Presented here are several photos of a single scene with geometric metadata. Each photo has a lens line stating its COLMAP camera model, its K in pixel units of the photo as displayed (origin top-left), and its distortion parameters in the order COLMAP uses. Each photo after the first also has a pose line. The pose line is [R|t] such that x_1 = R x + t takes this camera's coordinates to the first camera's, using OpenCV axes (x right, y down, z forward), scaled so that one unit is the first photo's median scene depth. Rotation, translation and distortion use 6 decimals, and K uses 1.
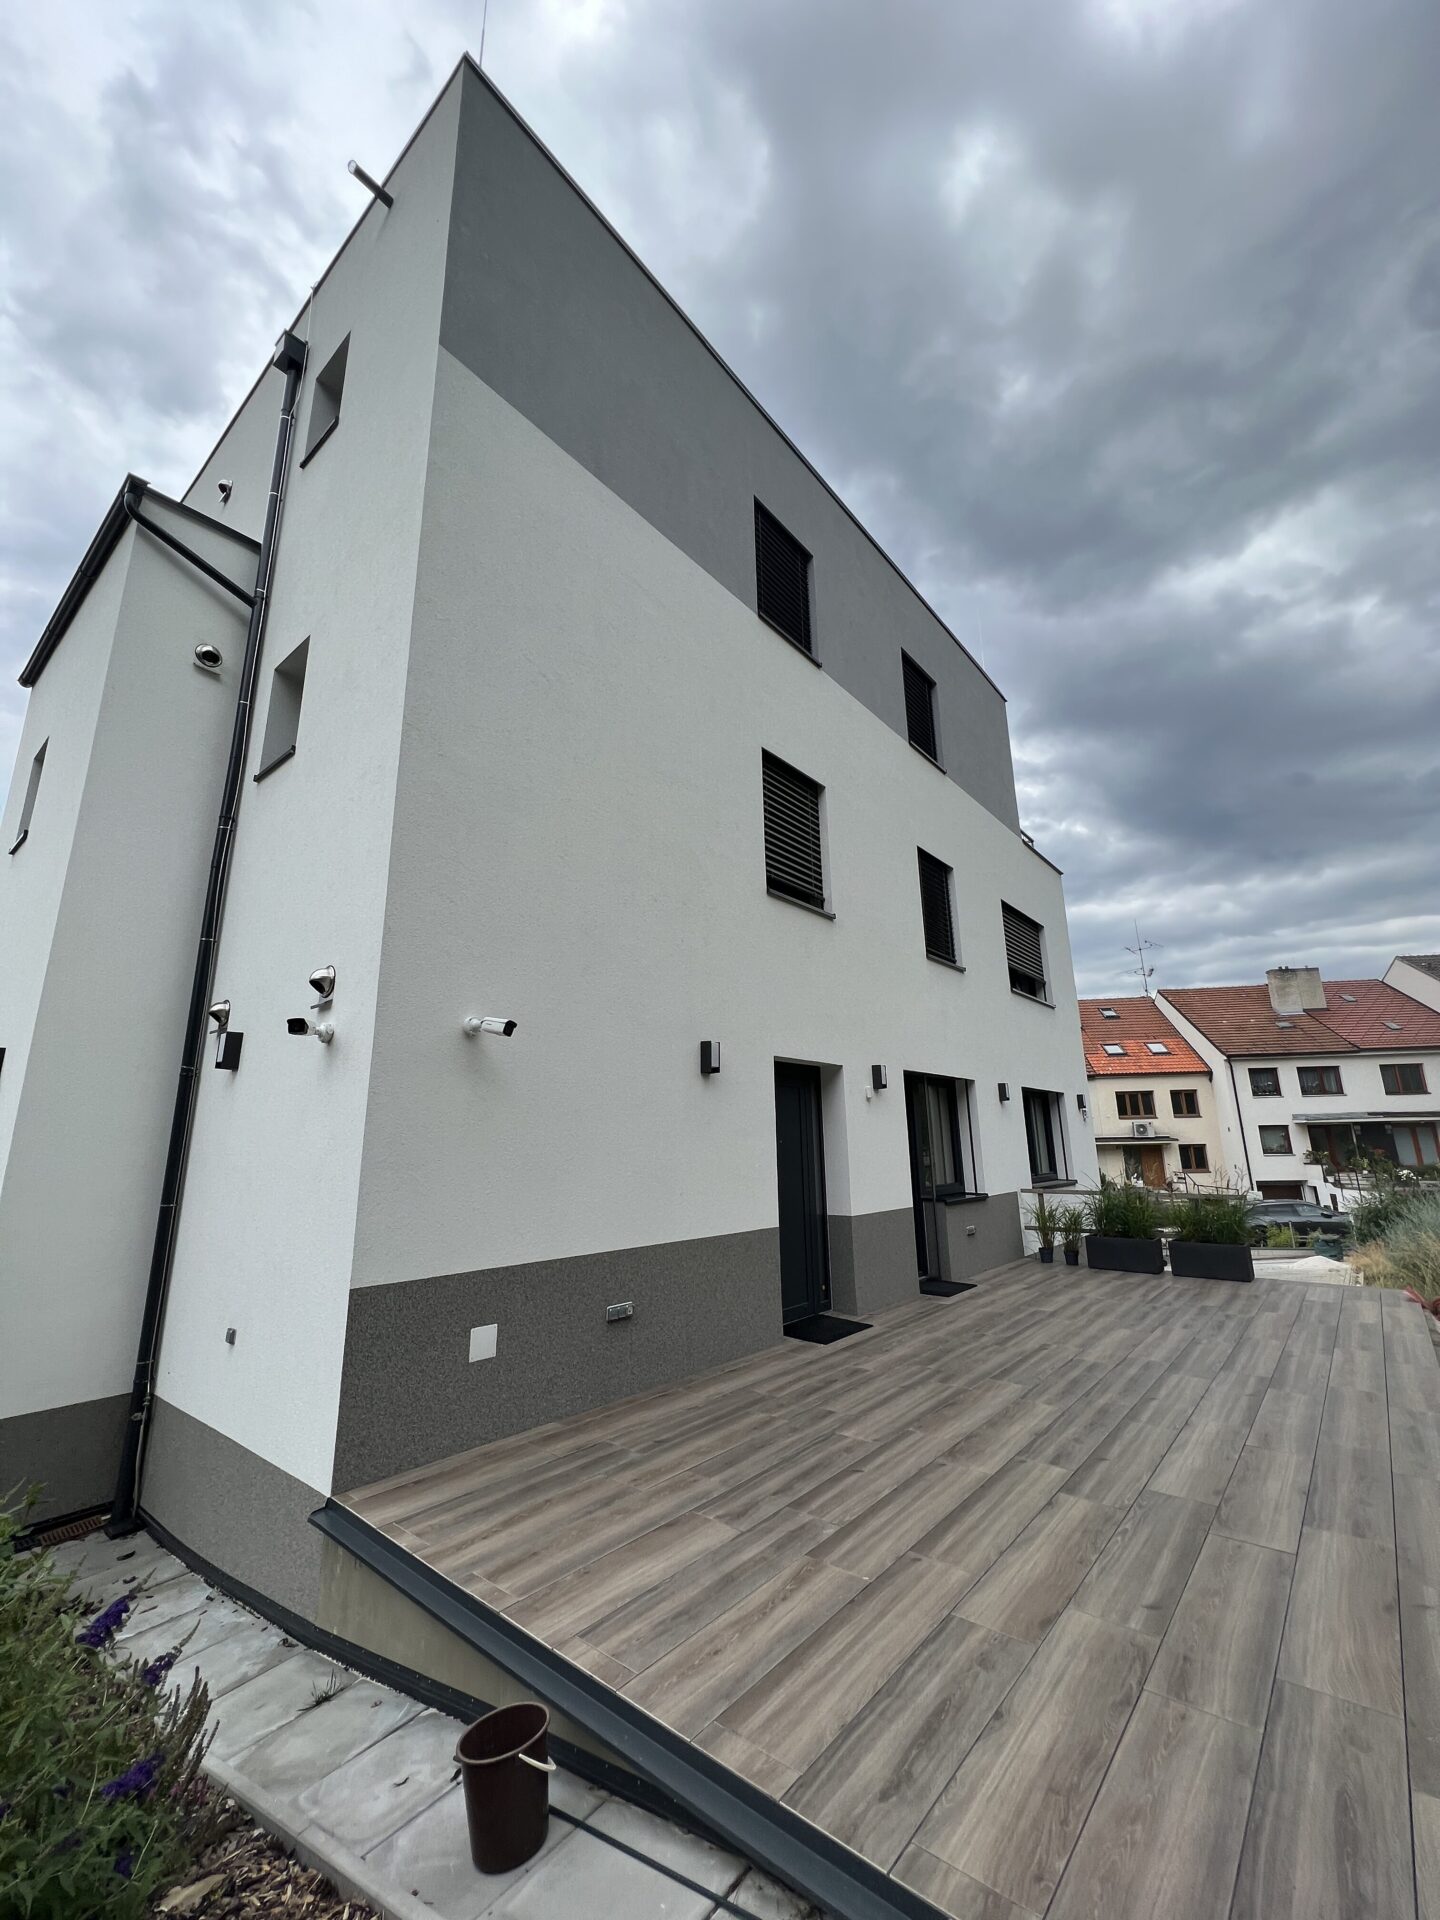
lens RADIAL K [[766.9, 0, 719.4], [0, 766.9, 954.7], [0, 0, 1]] dist [-0.001283, 0.000069]
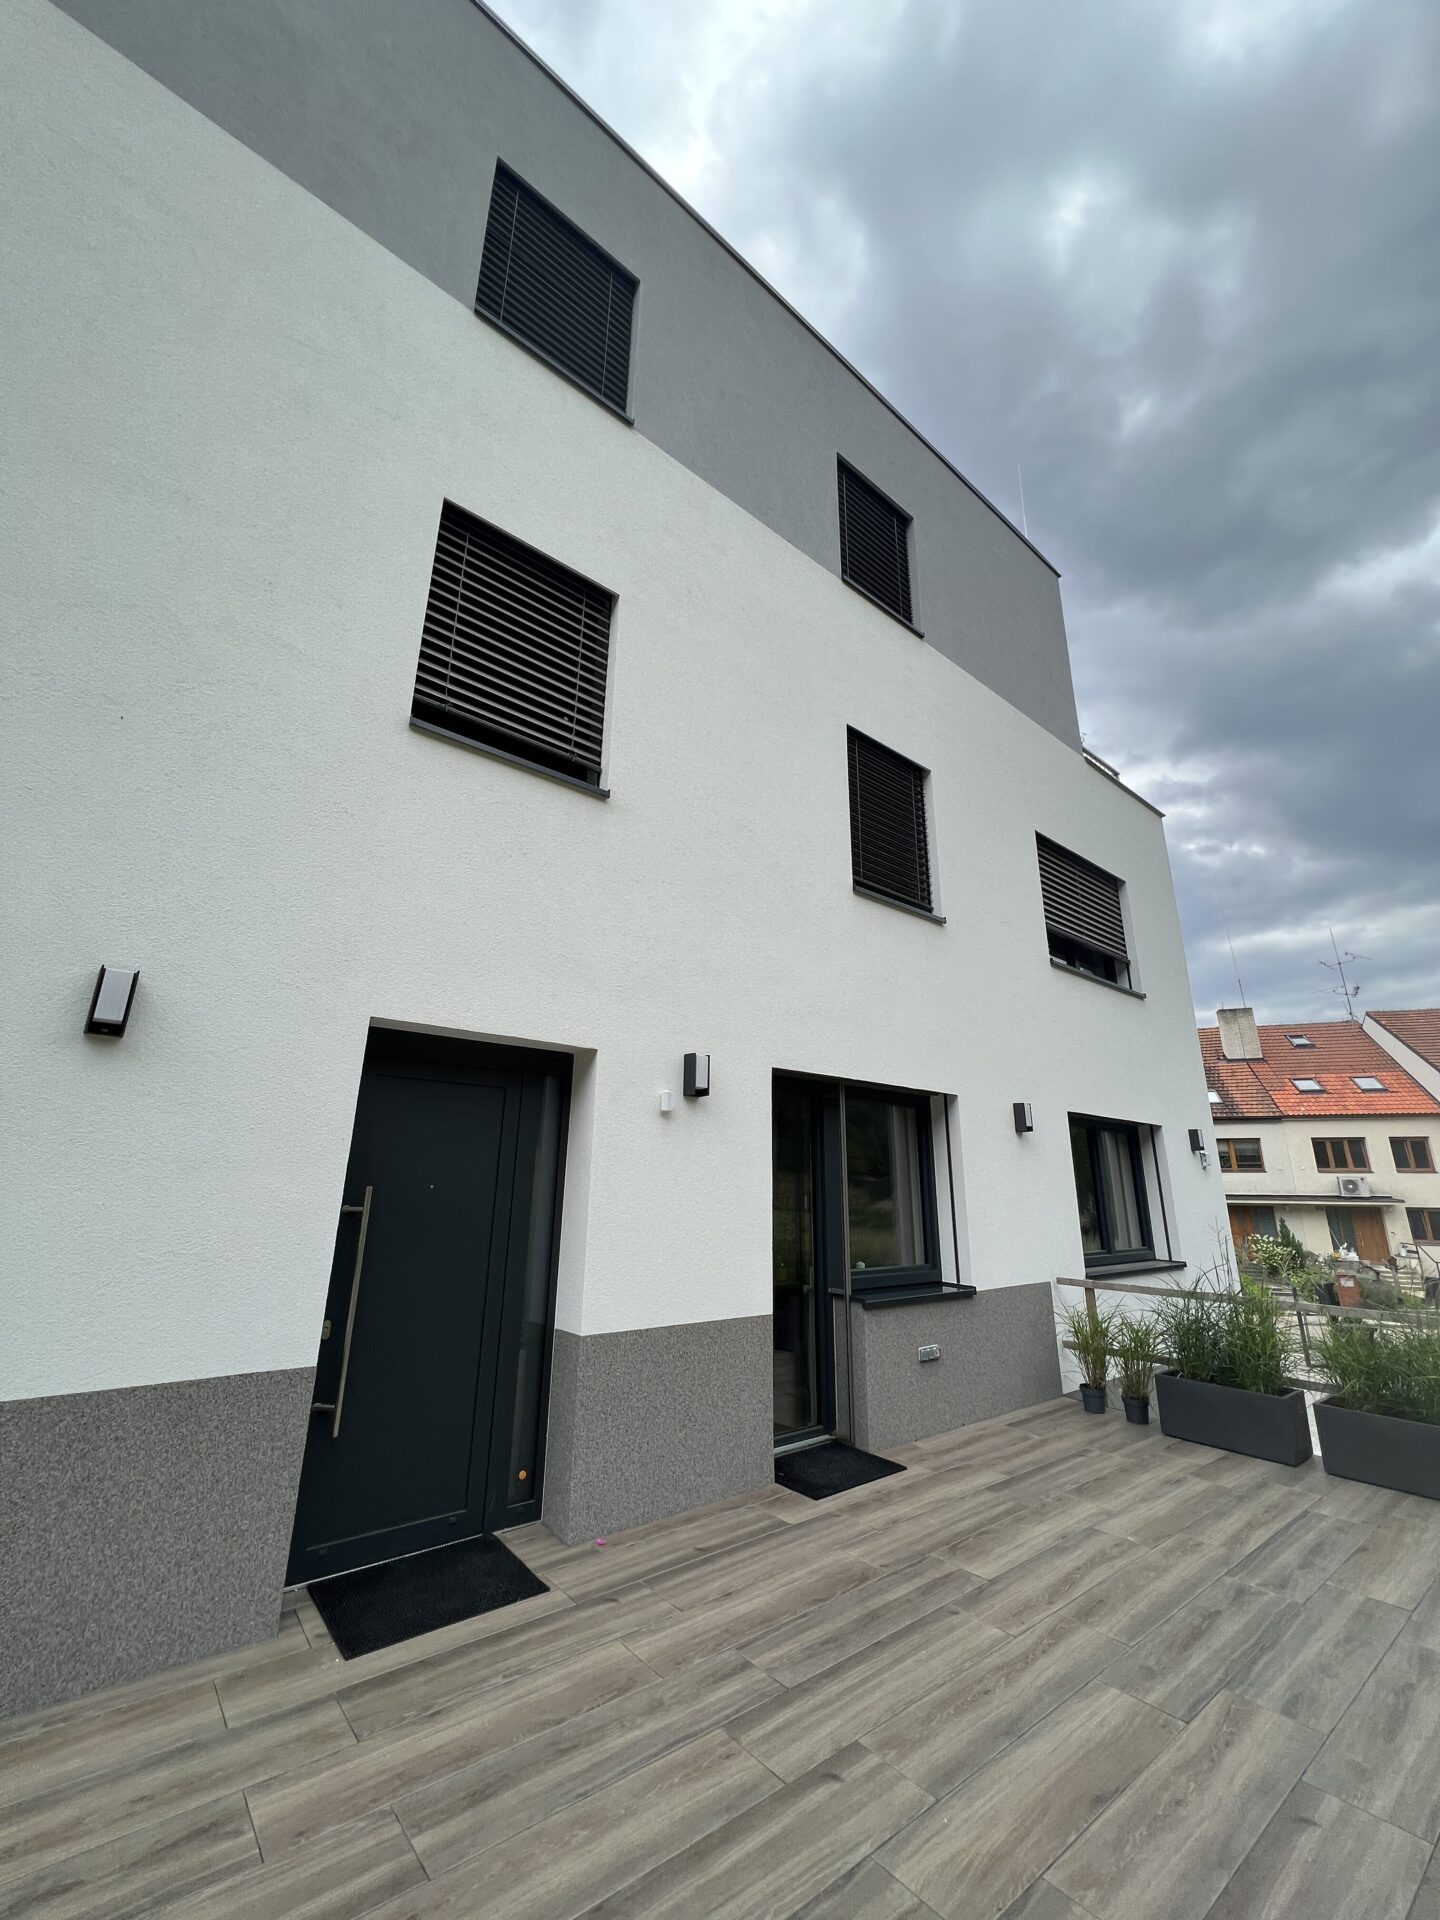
lens RADIAL K [[771.2, 0, 714.4], [0, 771.2, 953.1], [0, 0, 1]] dist [-0.002337, 0.001153]
pose [[0.981687, -0.026248, -0.188684, 0.204344], [0.016499, 0.998455, -0.053052, 0.062053], [0.189785, 0.048967, 0.980604, 0.275059]]
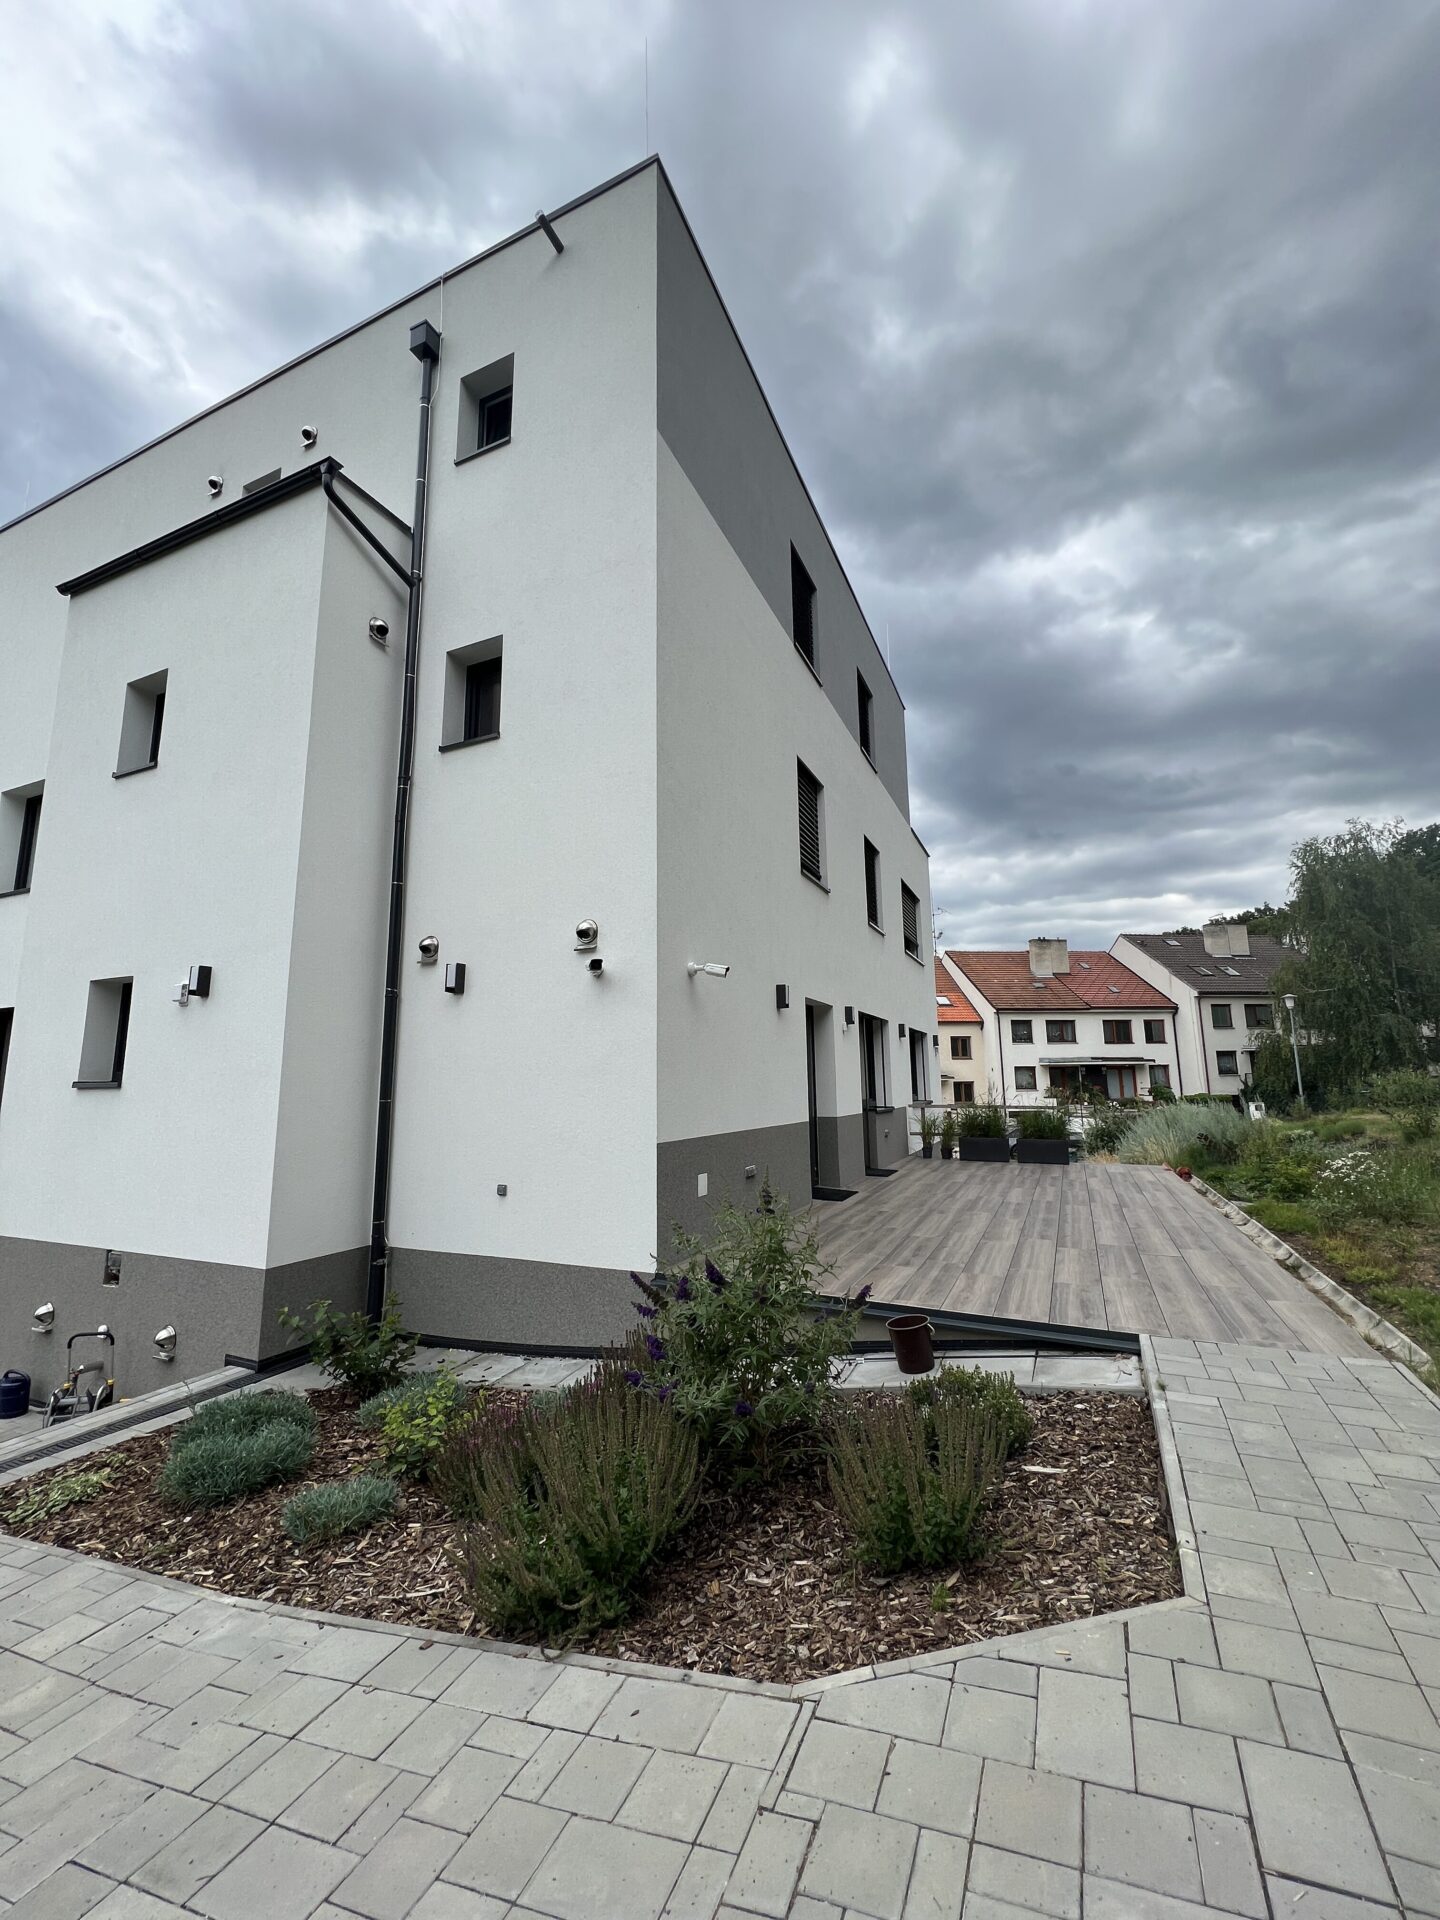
lens RADIAL K [[766.9, 0, 719.4], [0, 766.9, 954.7], [0, 0, 1]] dist [-0.001283, 0.000069]
pose [[0.965052, 0.049233, 0.257393, -0.215965], [-0.068706, 0.995371, 0.067209, -0.010708], [-0.252893, -0.082544, 0.963967, -0.123316]]
